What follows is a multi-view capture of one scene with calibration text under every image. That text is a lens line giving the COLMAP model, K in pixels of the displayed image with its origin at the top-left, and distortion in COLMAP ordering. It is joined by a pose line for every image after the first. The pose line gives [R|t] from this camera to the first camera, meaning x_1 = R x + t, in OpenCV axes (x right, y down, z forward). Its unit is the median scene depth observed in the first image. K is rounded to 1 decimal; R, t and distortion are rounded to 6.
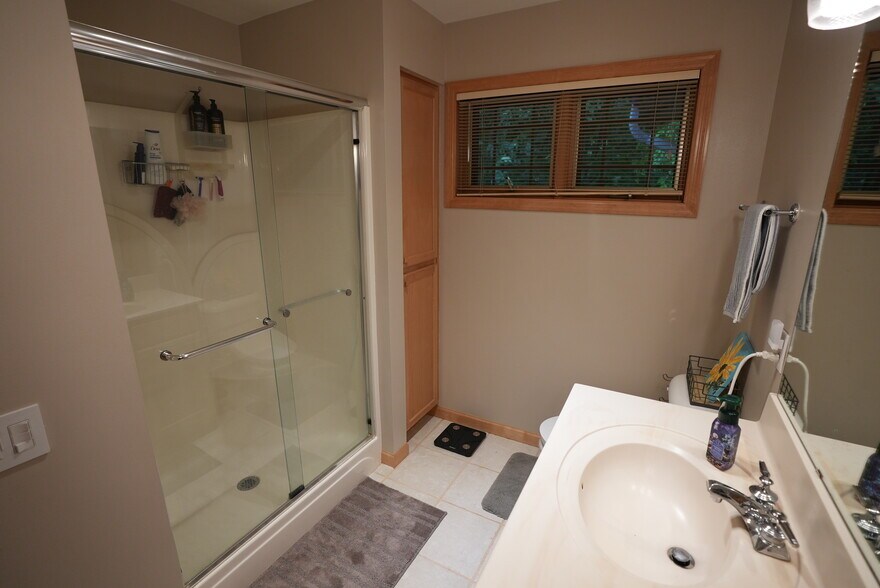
lens RADIAL K [[409.2, 0, 438.9], [0, 409.2, 292.2], [0, 0, 1]] dist [-0.052122, 0.016074]
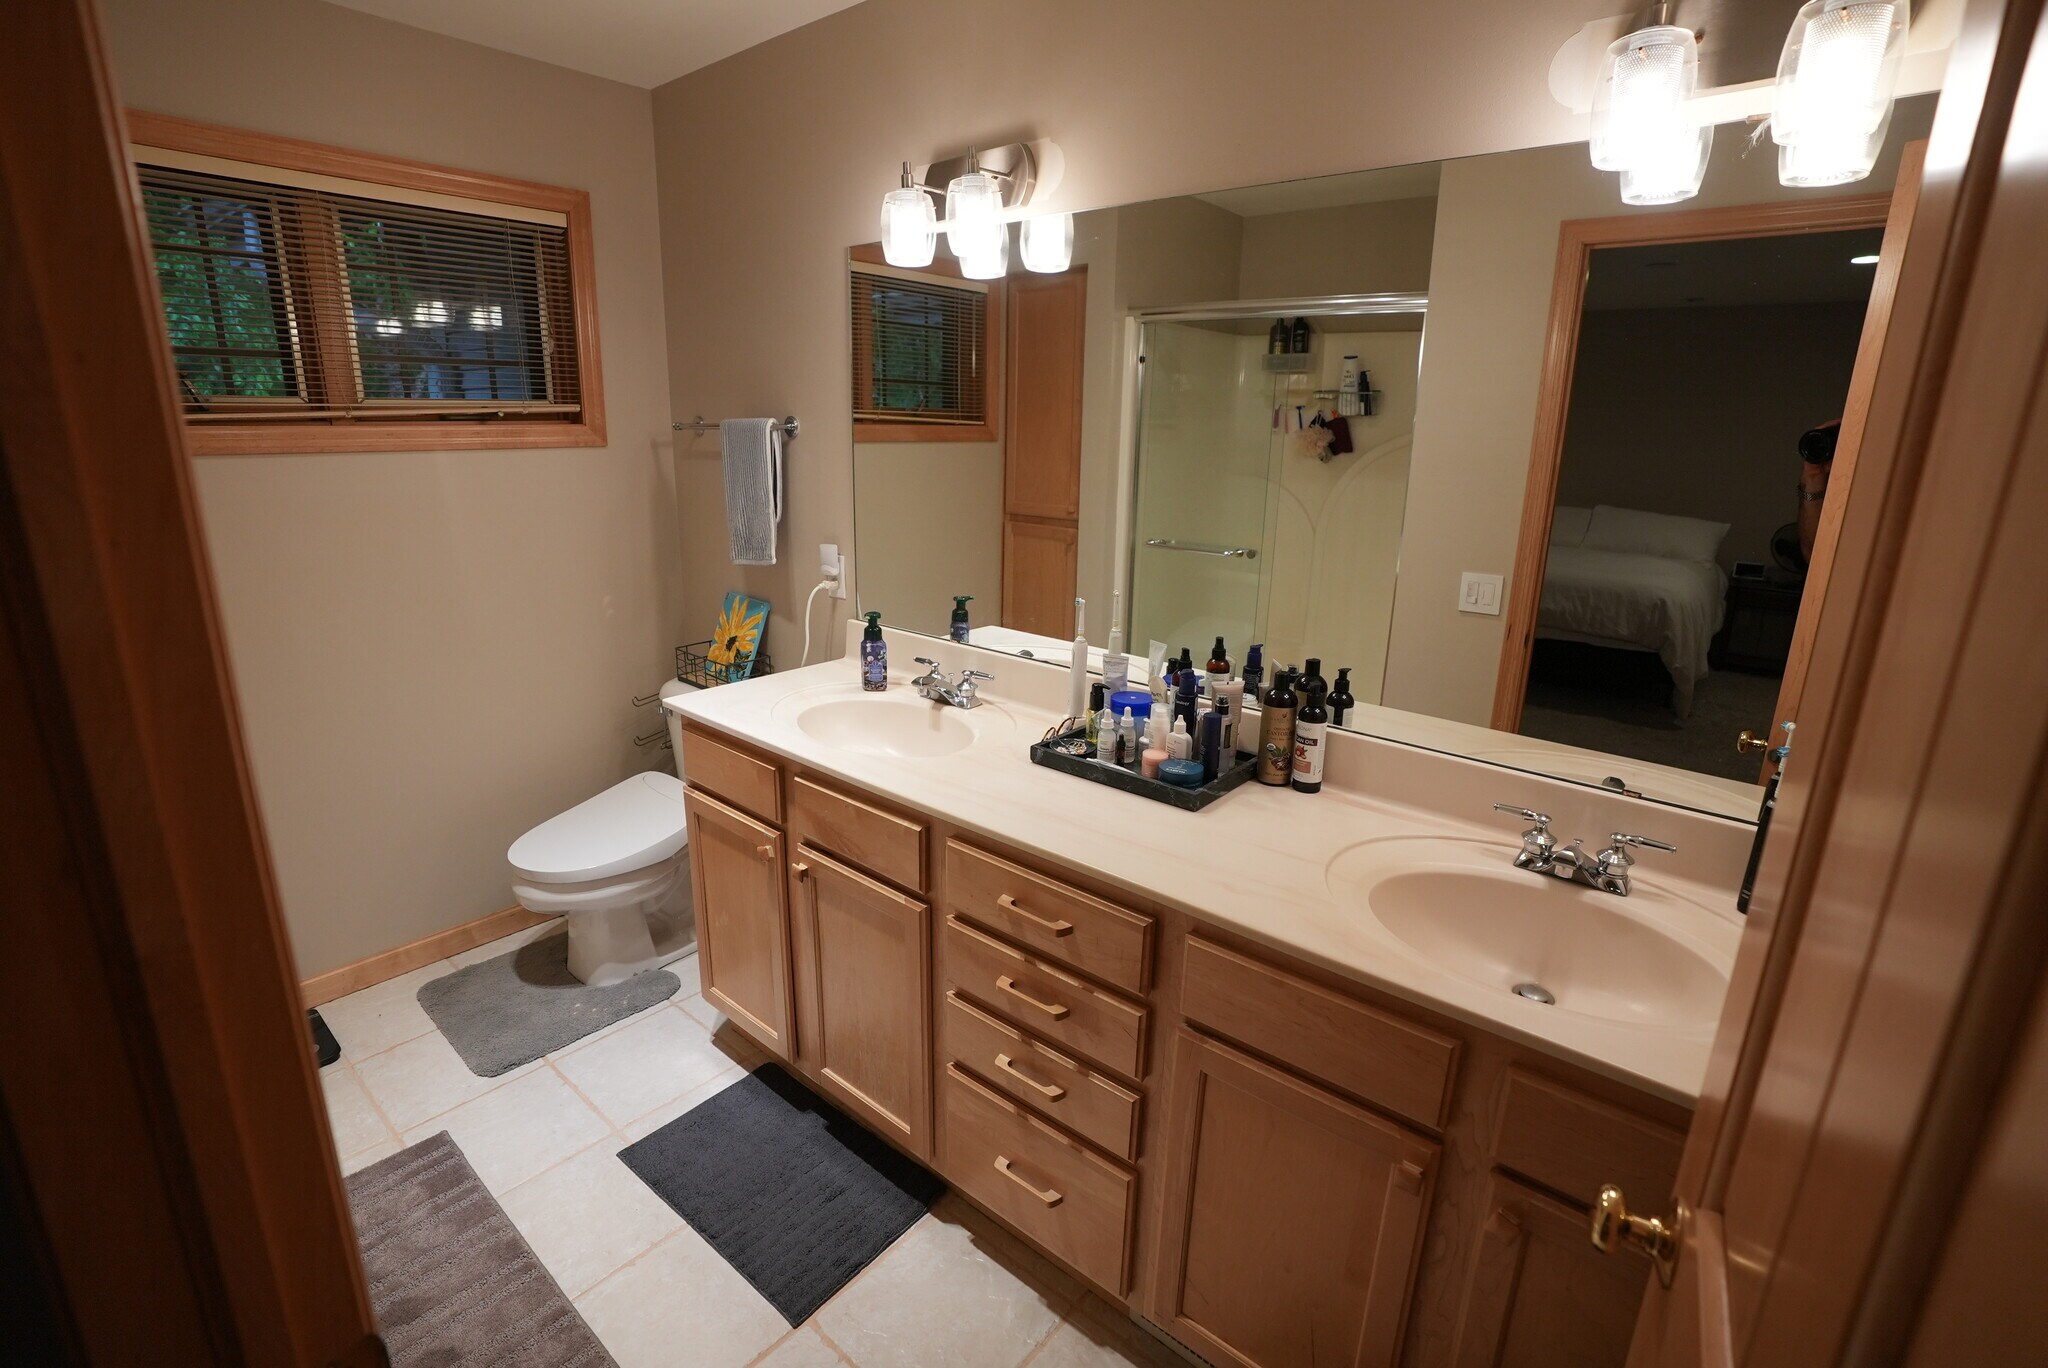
lens RADIAL K [[952.4, 0, 1022.8], [0, 952.4, 686.7], [0, 0, 1]] dist [-0.052122, 0.016074]
pose [[0.198359, -0.269861, 0.942247, -0.784309], [0.233758, 0.946633, 0.221908, 0.001571], [-0.951846, 0.176240, 0.250855, 0.050878]]
